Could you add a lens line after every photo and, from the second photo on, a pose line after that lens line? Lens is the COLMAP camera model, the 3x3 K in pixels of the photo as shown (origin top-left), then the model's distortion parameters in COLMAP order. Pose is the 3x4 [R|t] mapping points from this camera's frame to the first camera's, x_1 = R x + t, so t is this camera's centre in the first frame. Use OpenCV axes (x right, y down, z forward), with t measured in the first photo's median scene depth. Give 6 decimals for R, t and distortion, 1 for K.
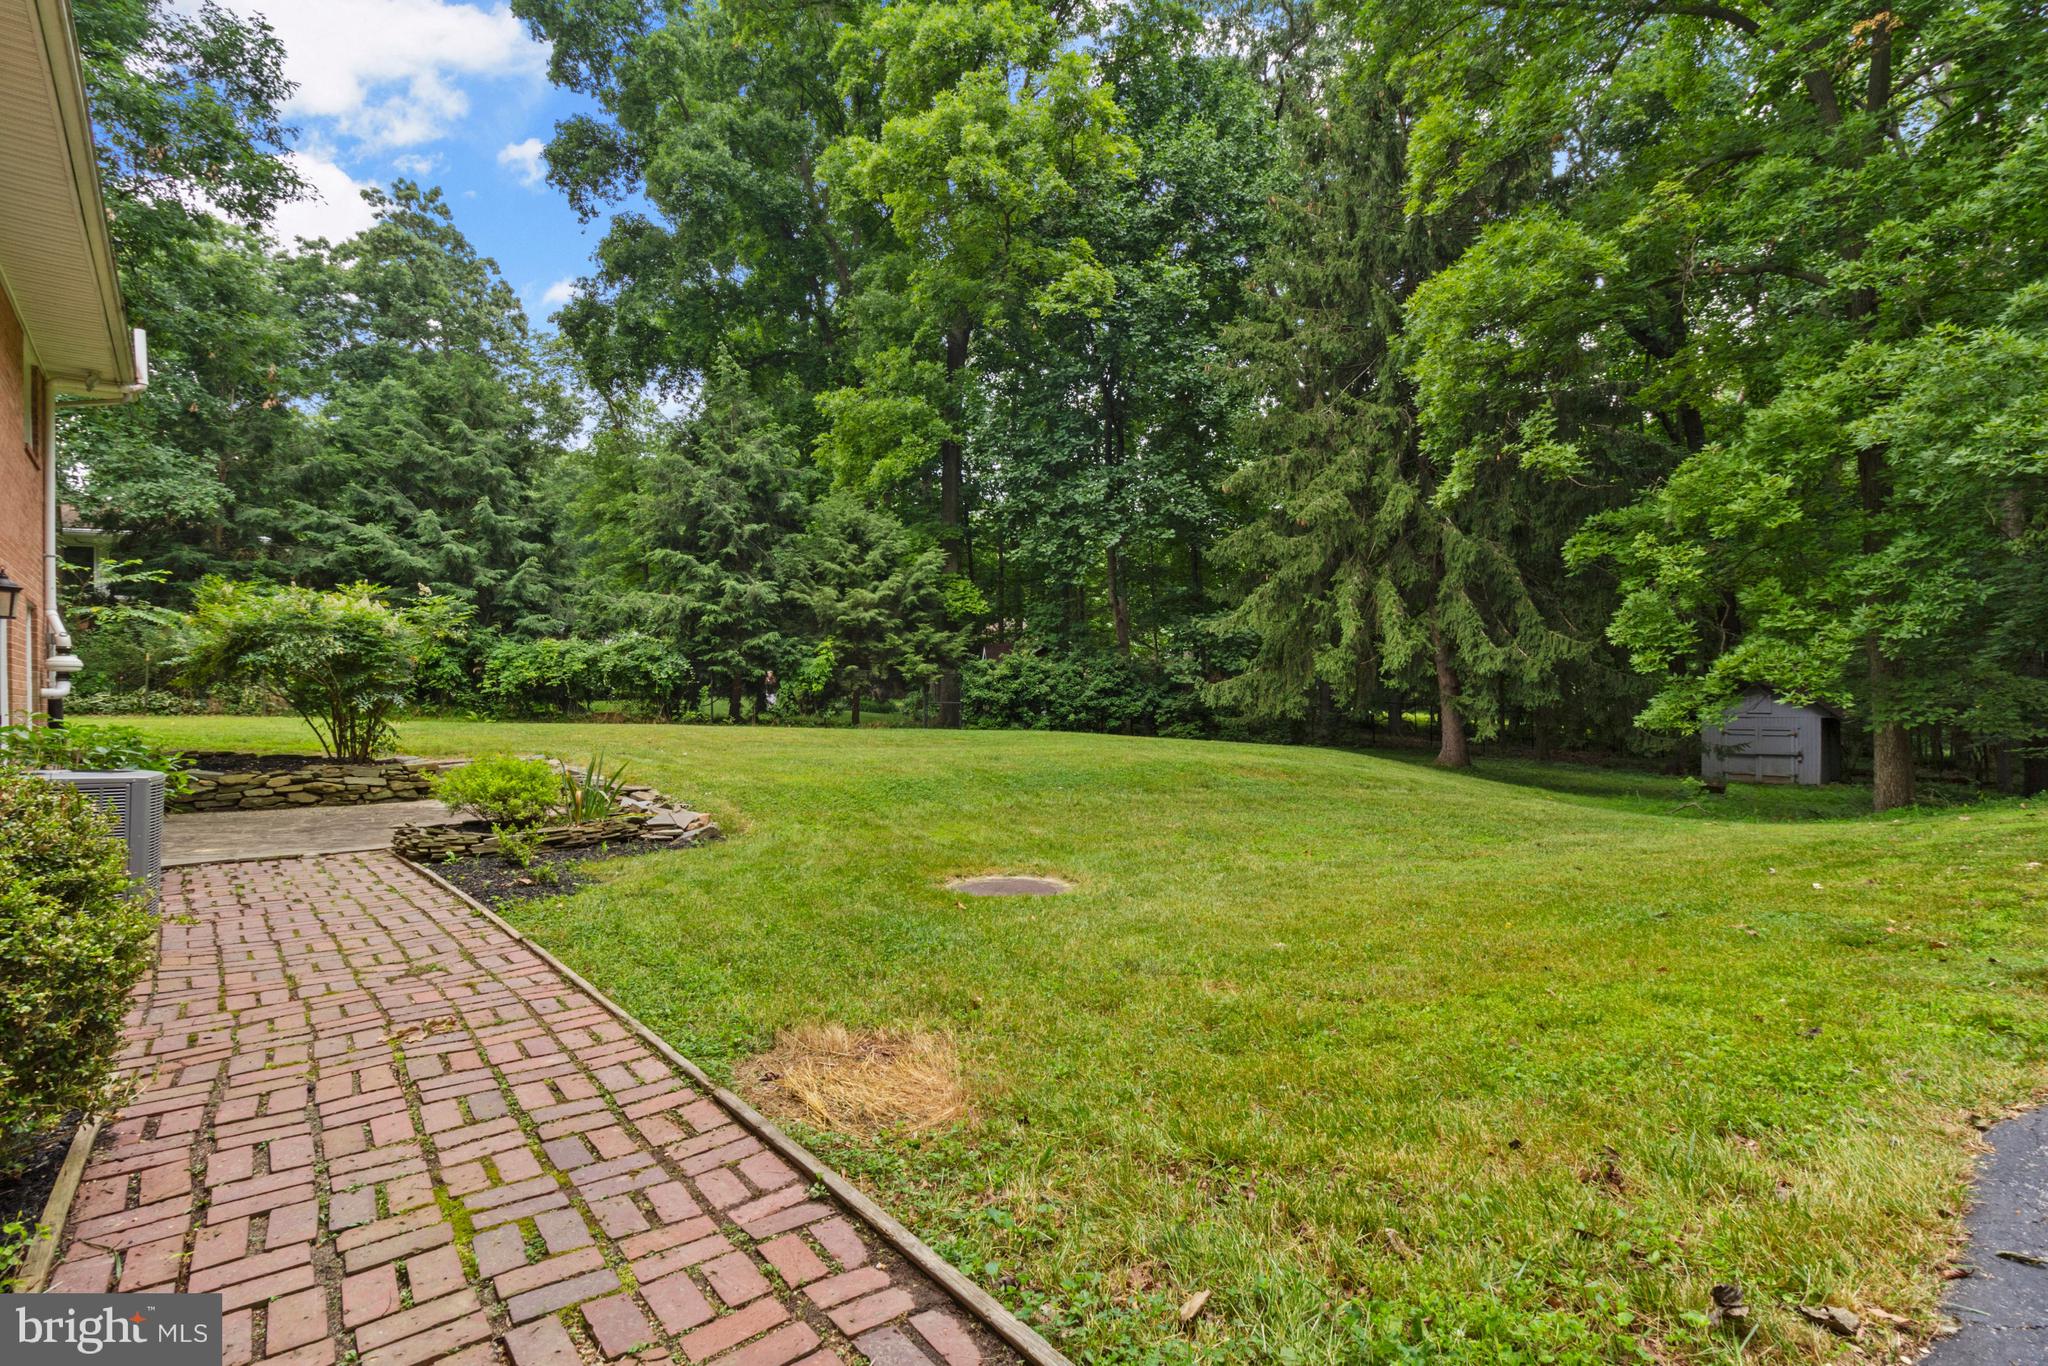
lens RADIAL K [[942.3, 0, 1025.2], [0, 942.3, 692.8], [0, 0, 1]] dist [0.016894, -0.004258]
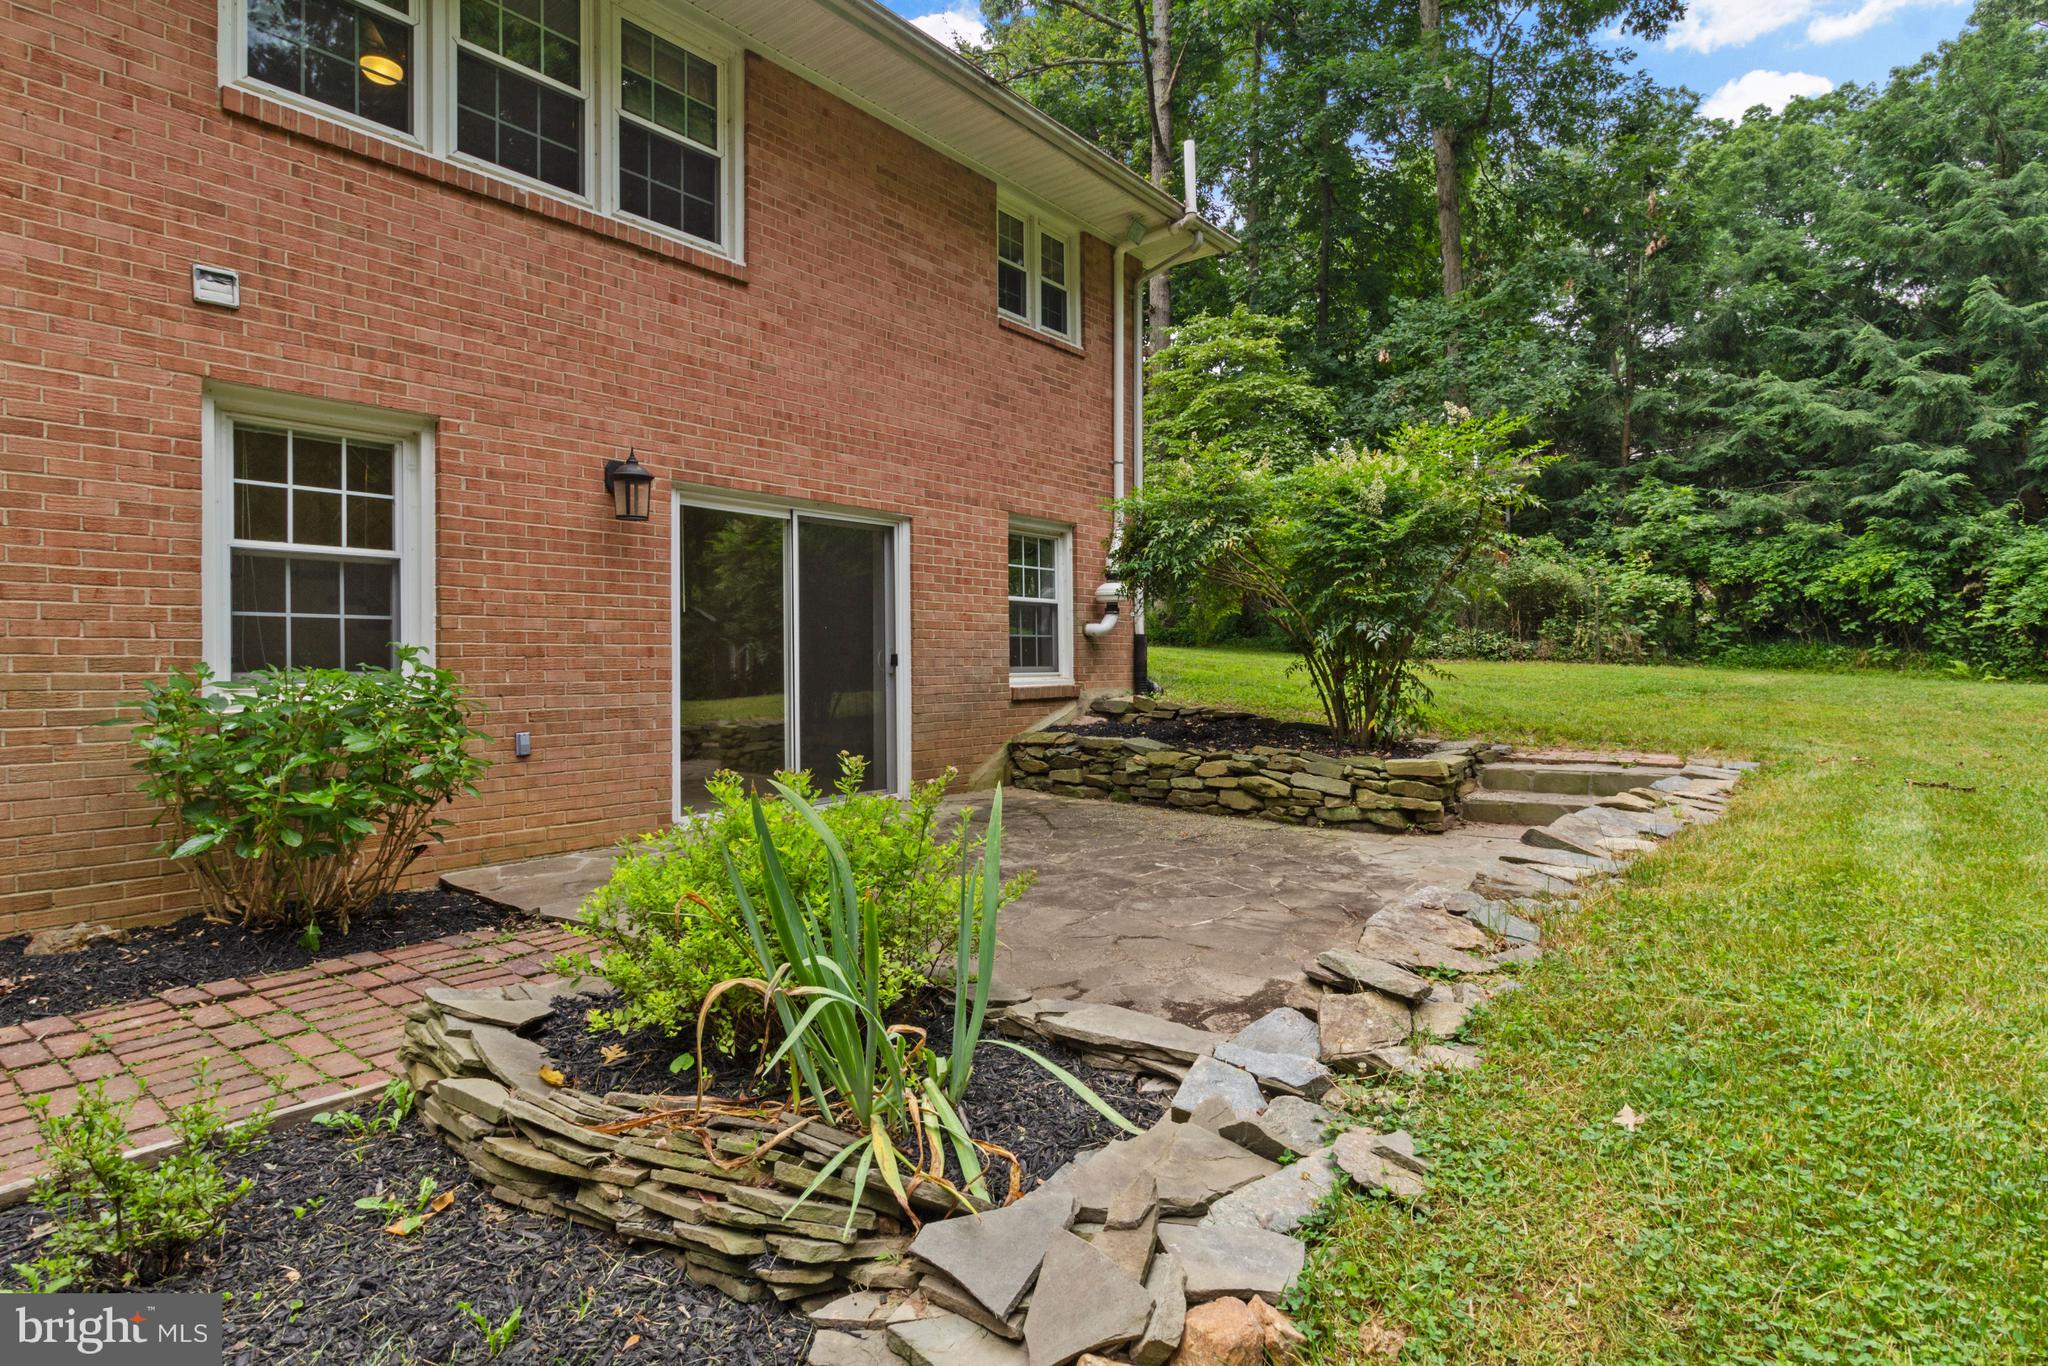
lens RADIAL K [[1049.3, 0, 1025.7], [0, 1049.3, 665.5], [0, 0, 1]] dist [-0.003102, -0.000336]
pose [[0.185483, 0.015291, -0.982528, -0.105393], [0.009611, 0.999803, 0.017375, 0.010365], [0.982600, -0.012666, 0.185299, 0.531588]]
